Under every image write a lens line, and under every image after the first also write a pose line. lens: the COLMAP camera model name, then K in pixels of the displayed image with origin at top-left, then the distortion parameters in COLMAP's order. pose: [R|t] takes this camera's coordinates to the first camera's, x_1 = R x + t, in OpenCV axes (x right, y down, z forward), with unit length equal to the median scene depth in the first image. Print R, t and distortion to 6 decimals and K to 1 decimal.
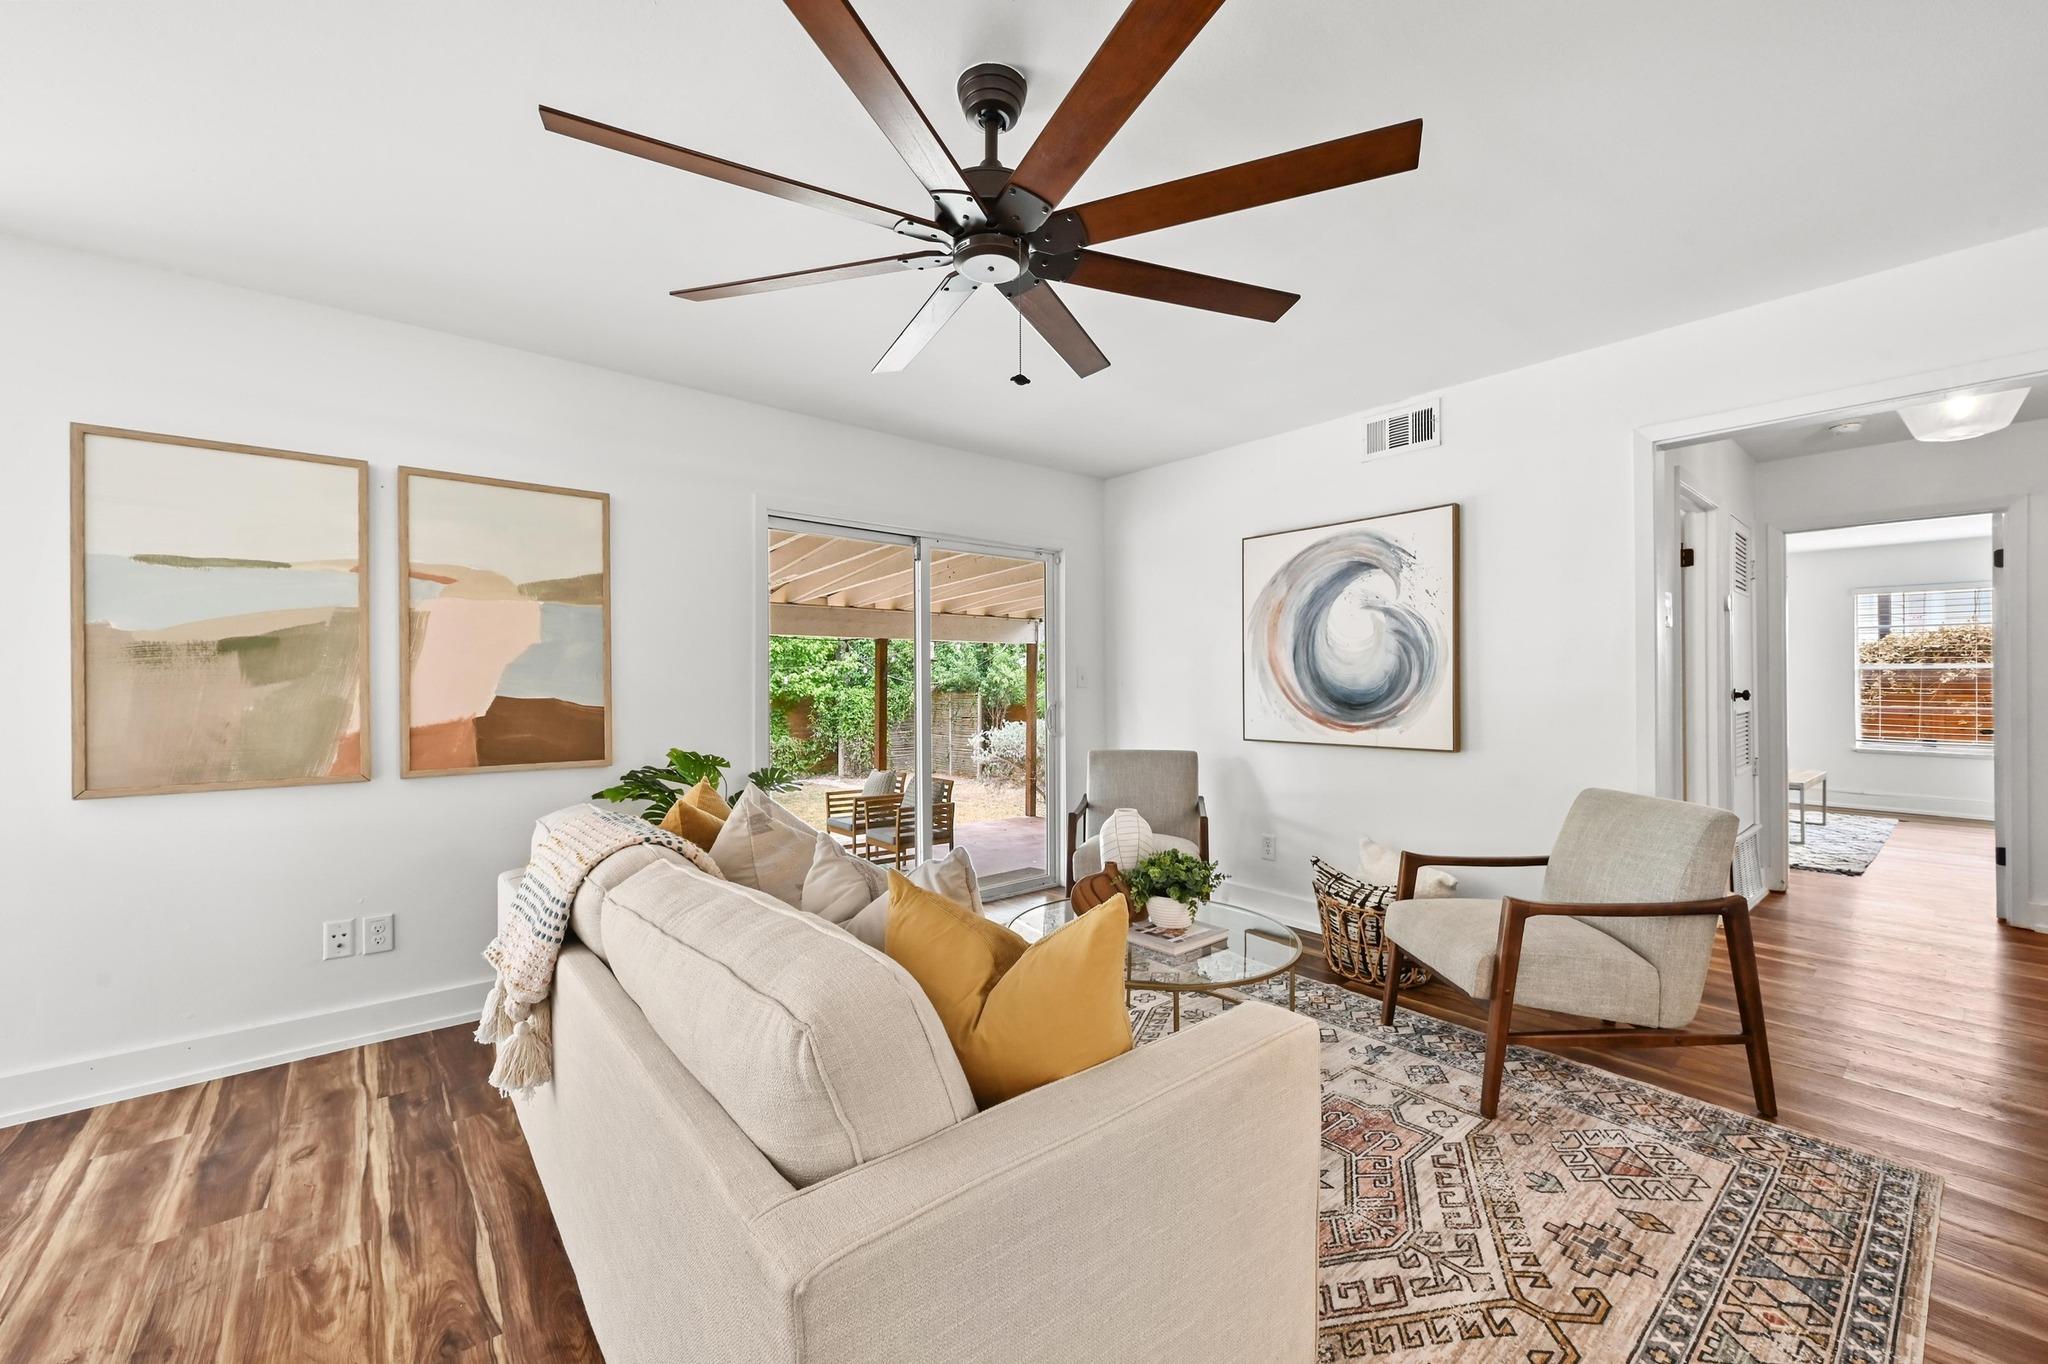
lens RADIAL K [[818.6, 0, 1028.9], [0, 818.6, 677.3], [0, 0, 1]] dist [0.000893, 0.000367]
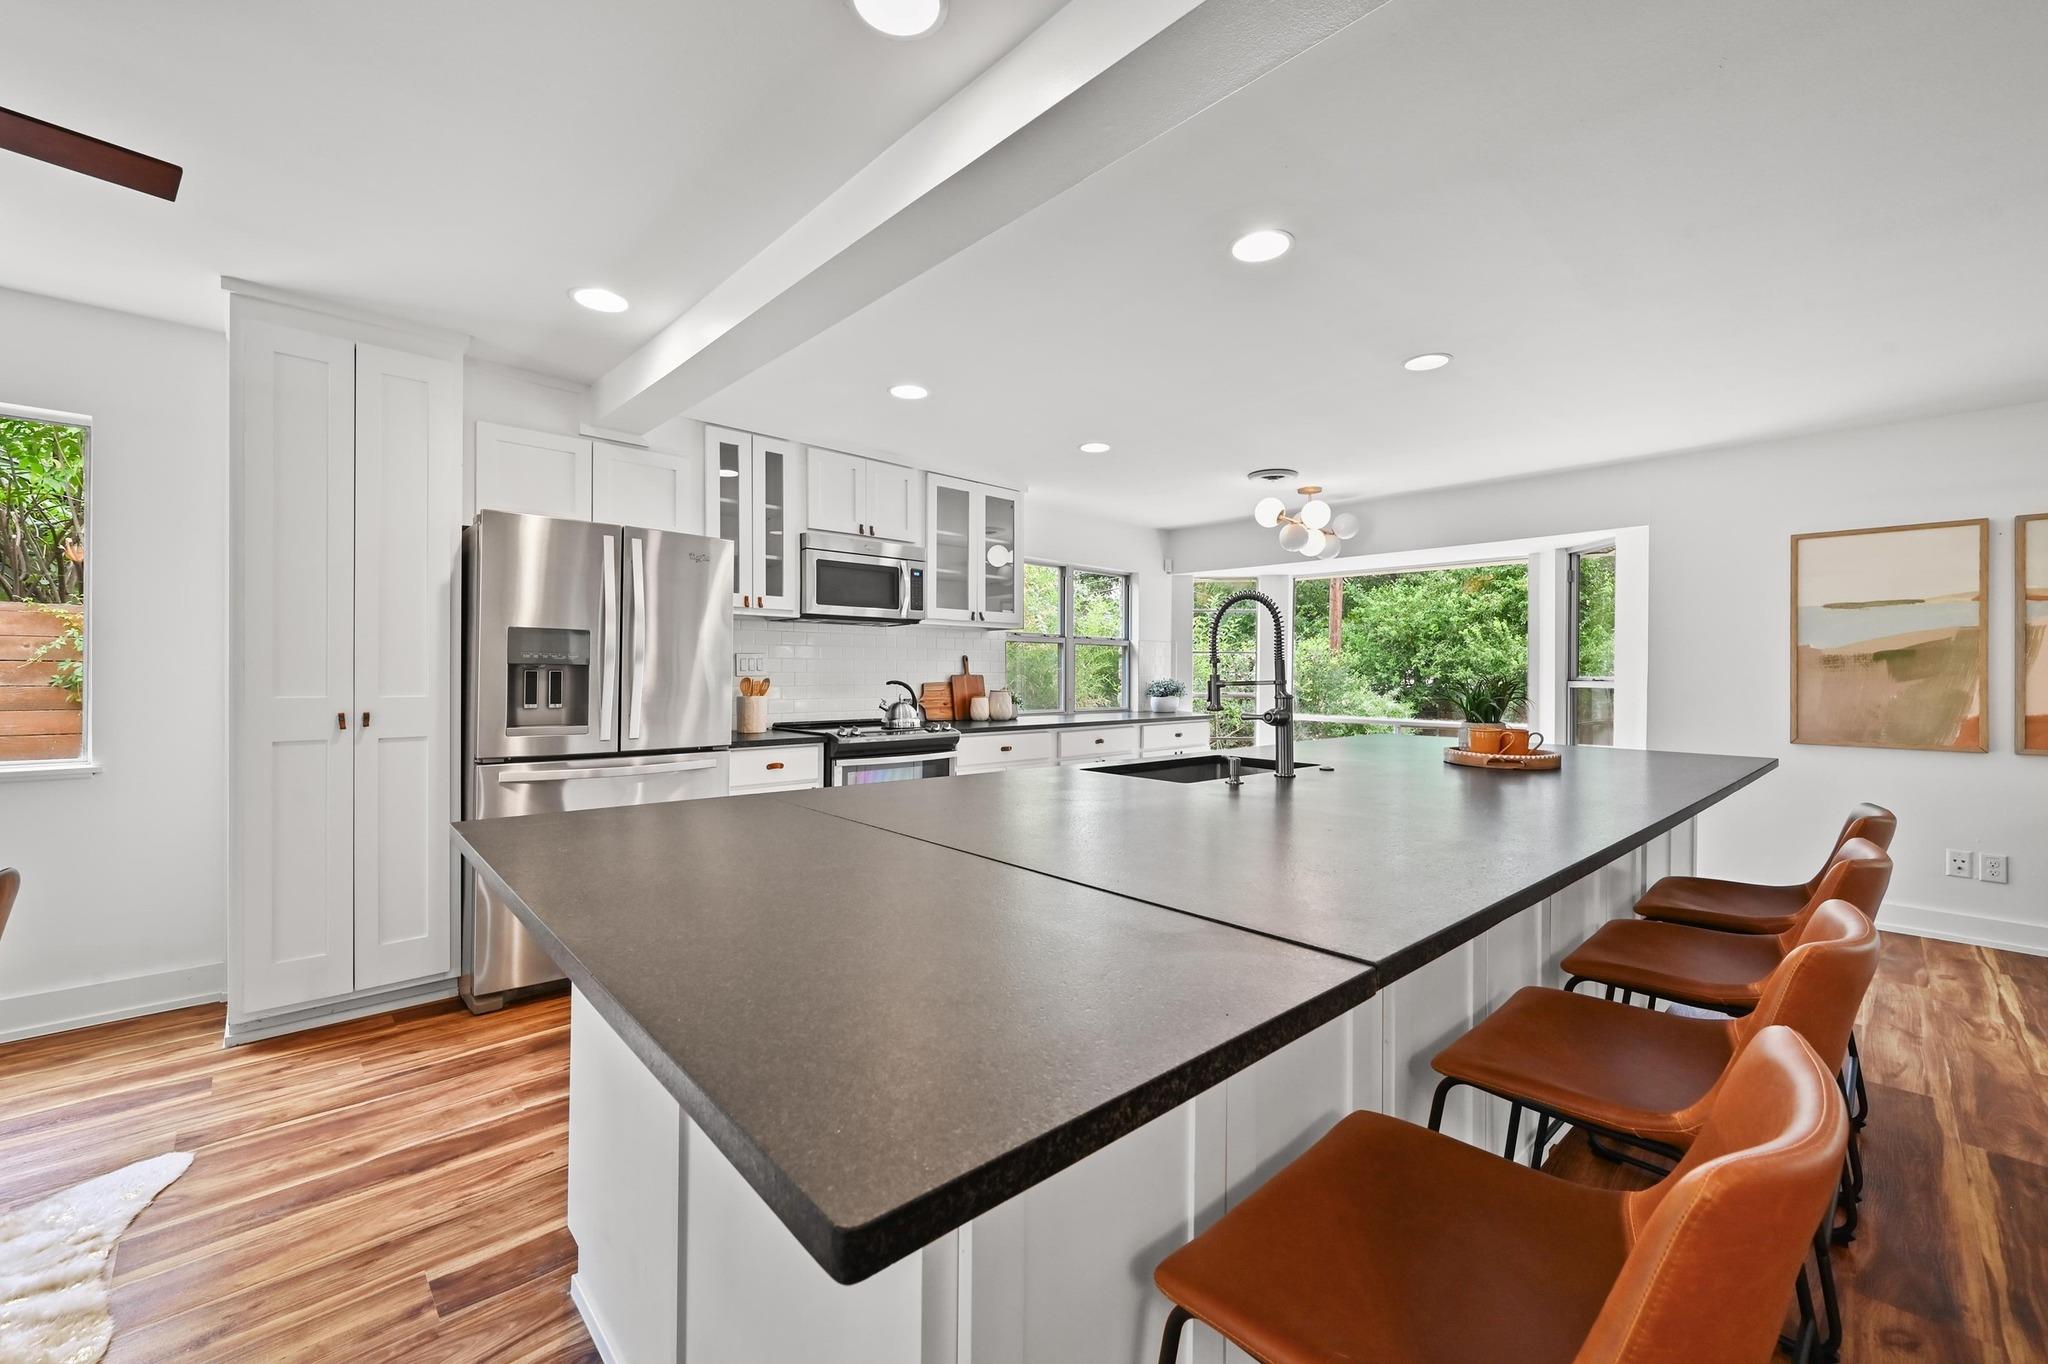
lens RADIAL K [[818.6, 0, 1025.0], [0, 818.6, 675.4], [0, 0, 1]] dist [0.000893, 0.000367]
pose [[0.069135, 0.005446, -0.997592, 0.452087], [-0.002440, 0.999983, 0.005290, -0.005601], [0.997604, 0.002068, 0.069147, -0.703020]]
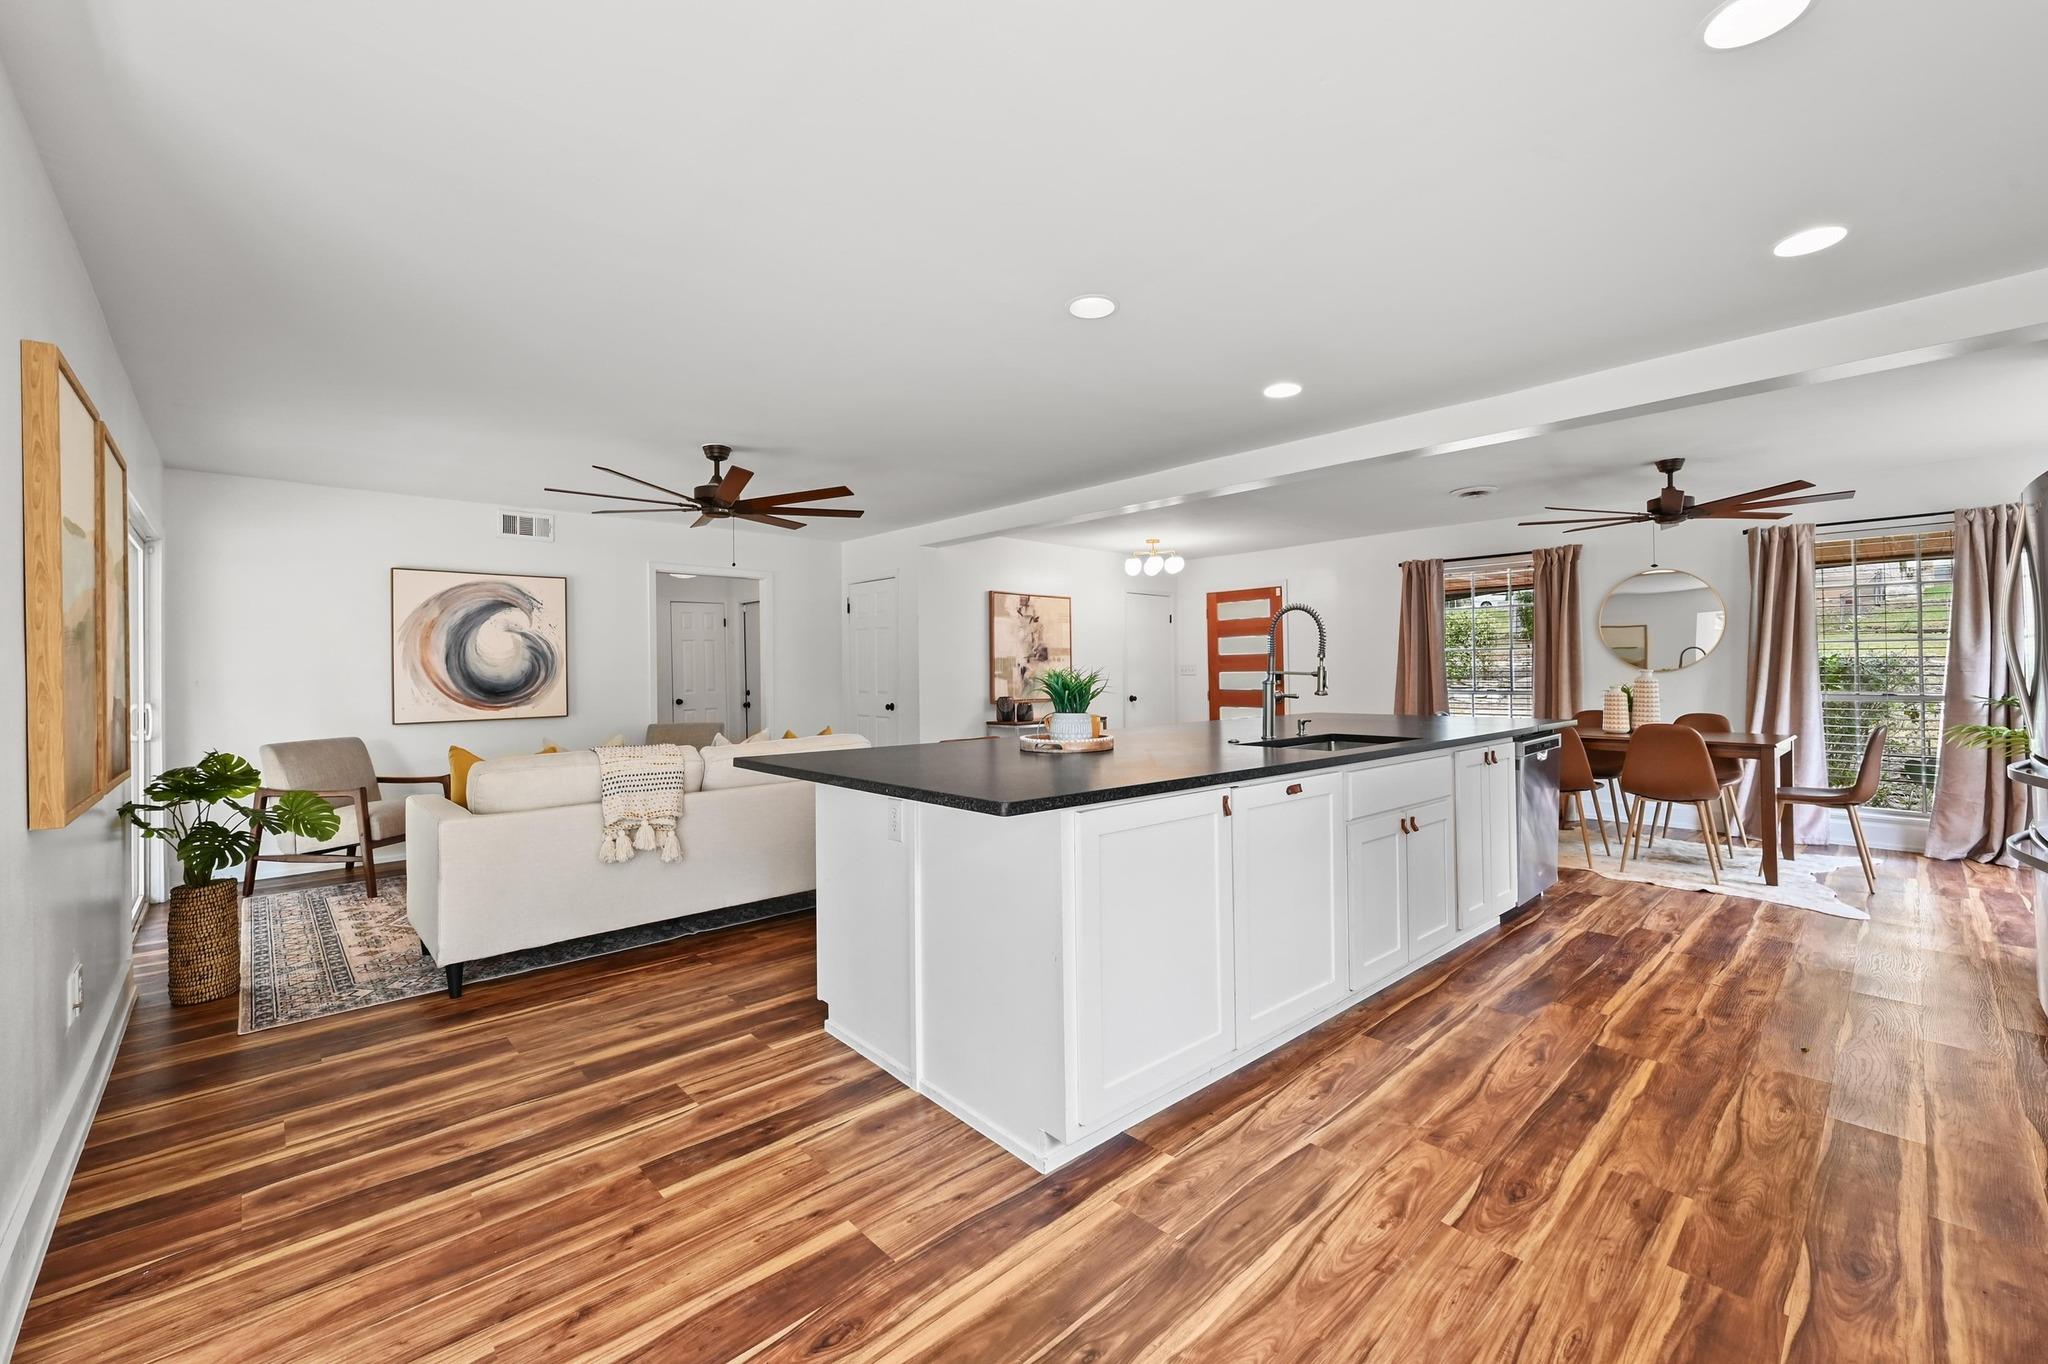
lens RADIAL K [[818.6, 0, 1033.1], [0, 818.6, 669.4], [0, 0, 1]] dist [0.000893, 0.000367]
pose [[-0.056317, 0.004628, 0.998402, -1.718694], [0.005970, 0.999973, -0.004299, 0.003531], [-0.998395, 0.005718, -0.056343, 0.098007]]
